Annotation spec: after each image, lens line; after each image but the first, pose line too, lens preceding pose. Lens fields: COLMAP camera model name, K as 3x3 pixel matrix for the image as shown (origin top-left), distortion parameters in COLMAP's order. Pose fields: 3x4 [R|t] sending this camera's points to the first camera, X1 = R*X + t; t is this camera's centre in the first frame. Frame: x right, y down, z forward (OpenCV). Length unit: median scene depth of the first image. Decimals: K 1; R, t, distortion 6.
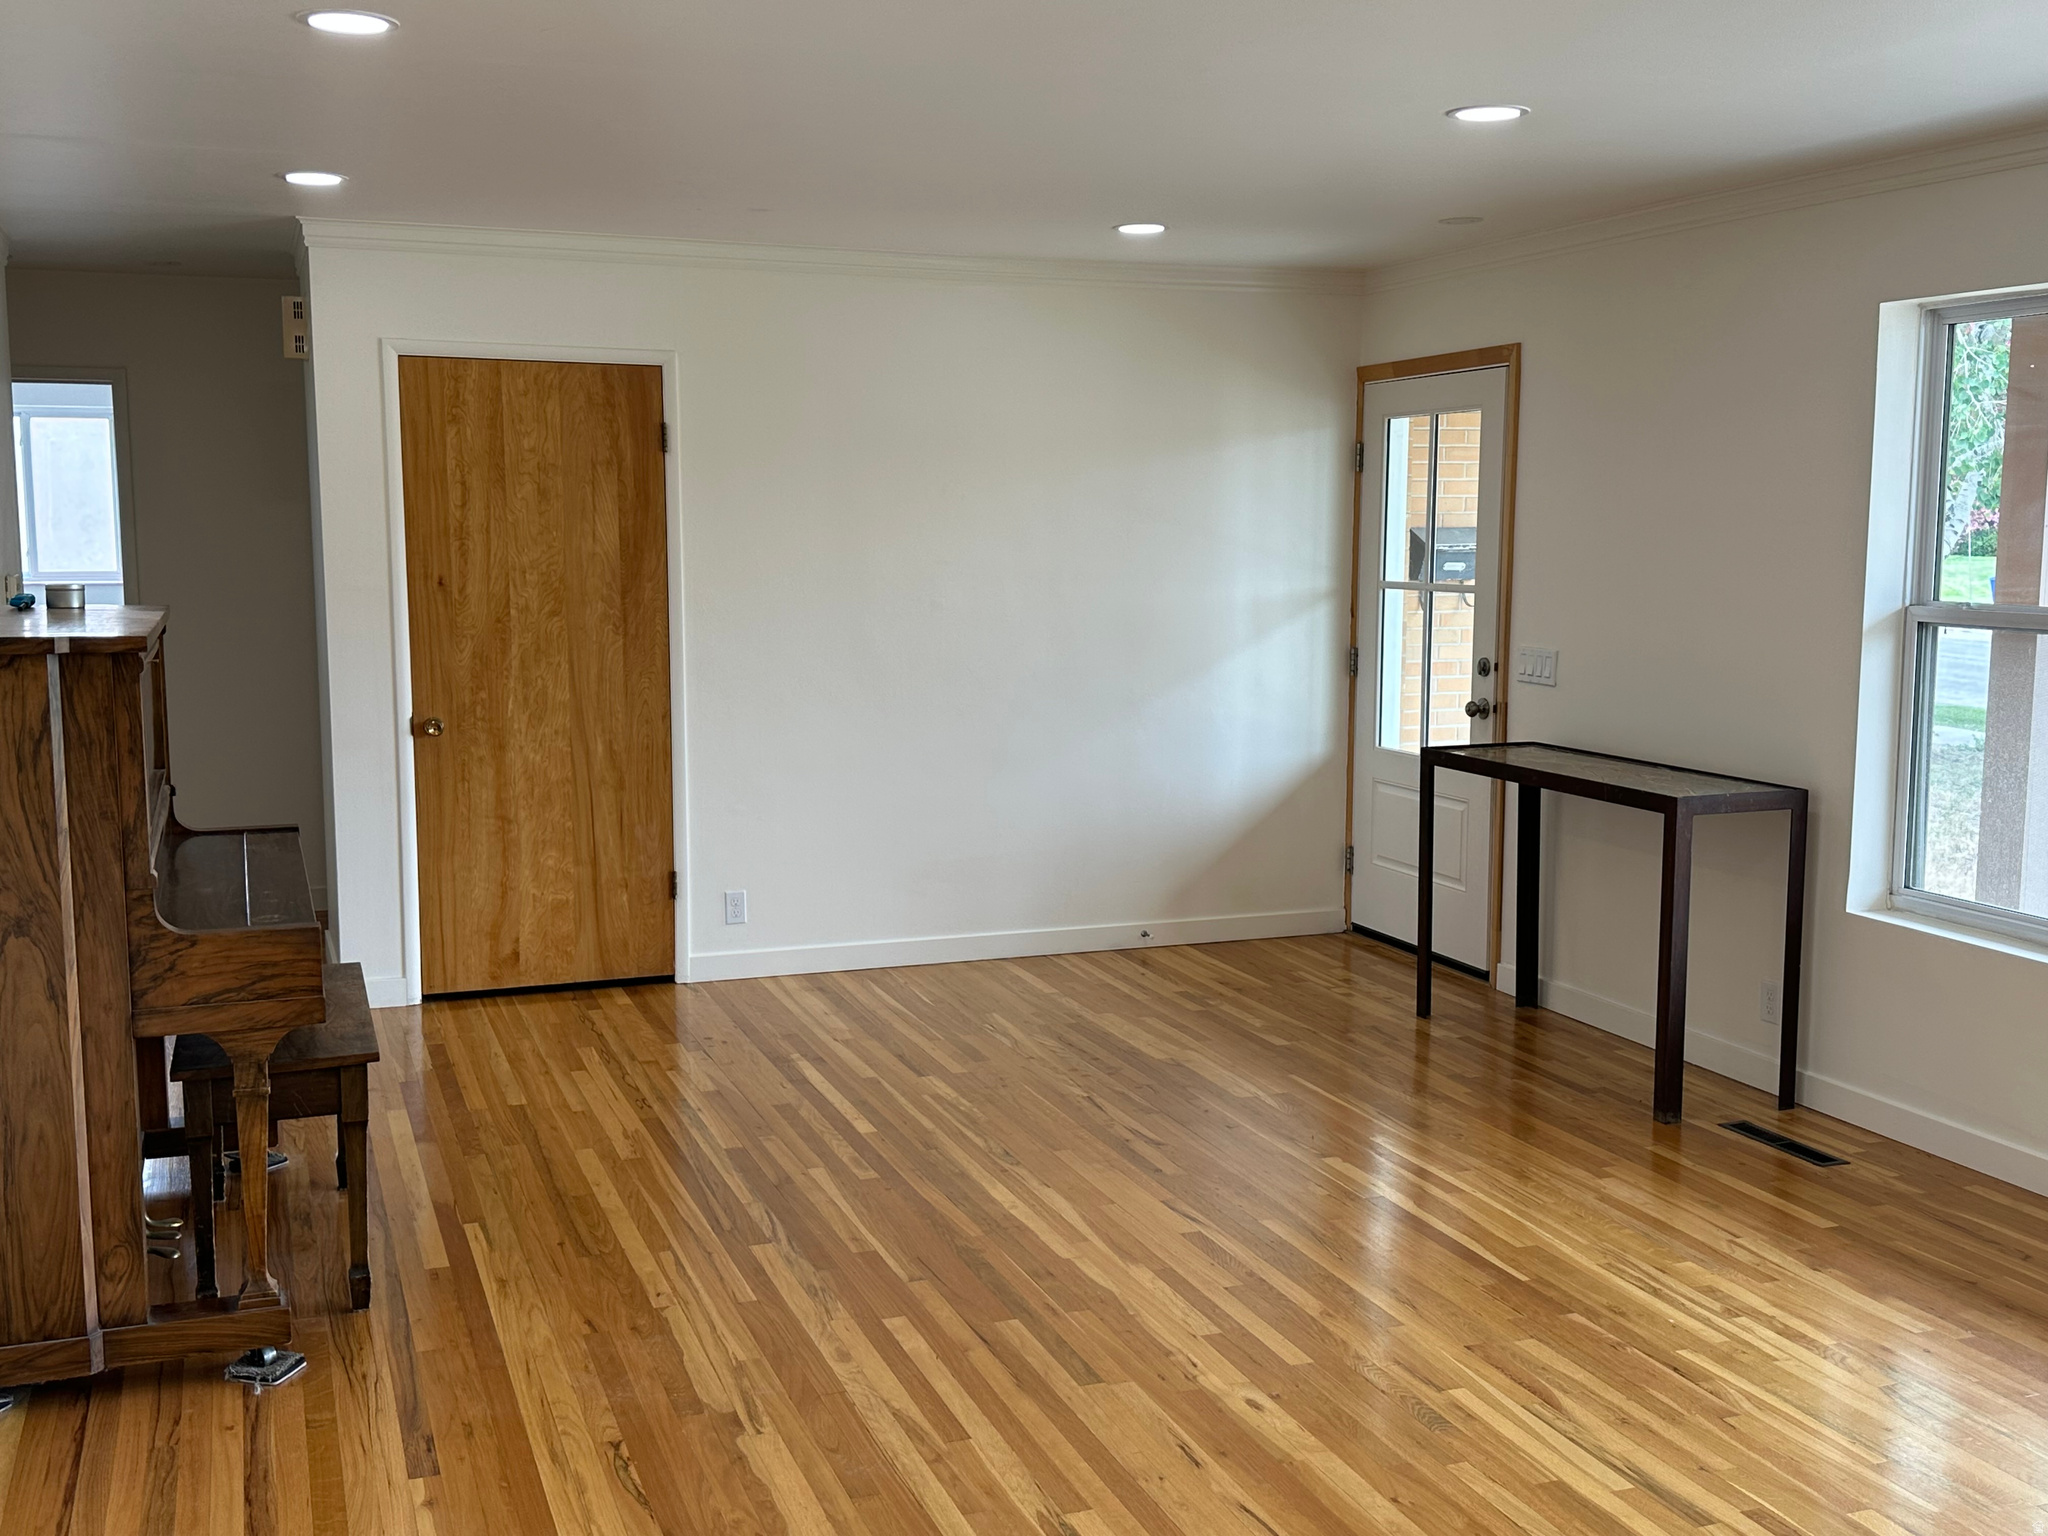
lens RADIAL K [[2038.9, 0, 1024.0], [0, 2038.9, 768.0], [0, 0, 1]] dist [0.125273, -0.233902]
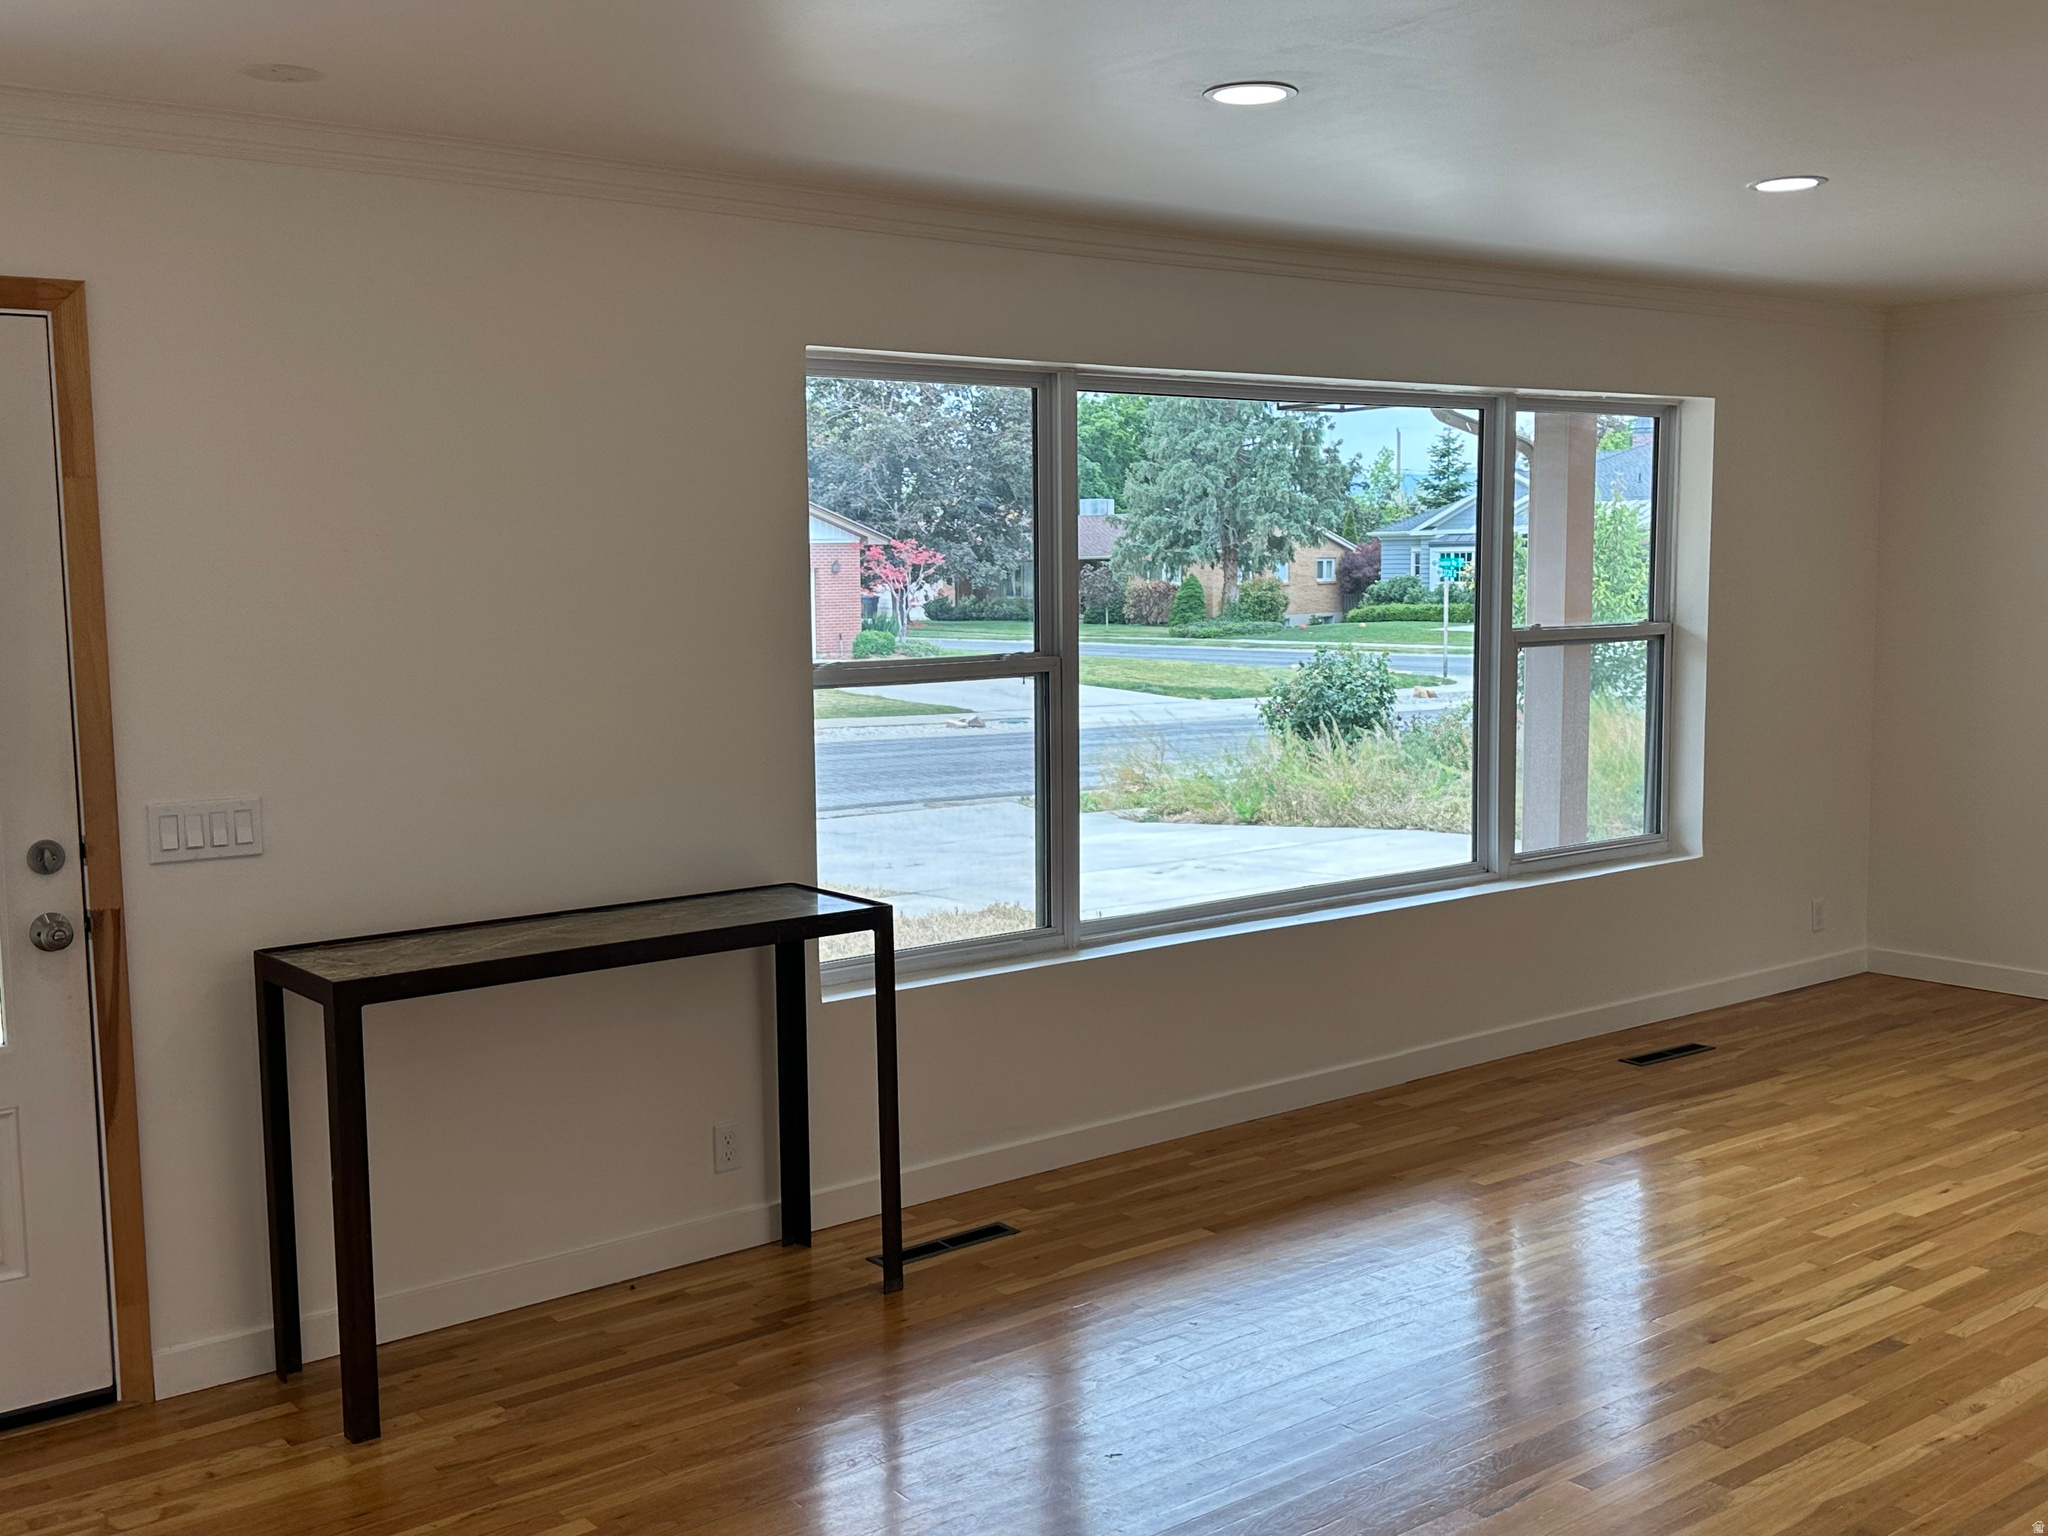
lens RADIAL K [[2038.9, 0, 1024.0], [0, 2038.9, 768.0], [0, 0, 1]] dist [0.125273, -0.233902]
pose [[-0.295962, -0.100586, 0.949889, -0.710061], [0.127305, 0.981415, 0.143589, -0.223261], [-0.946678, 0.163423, -0.277656, 1.688612]]
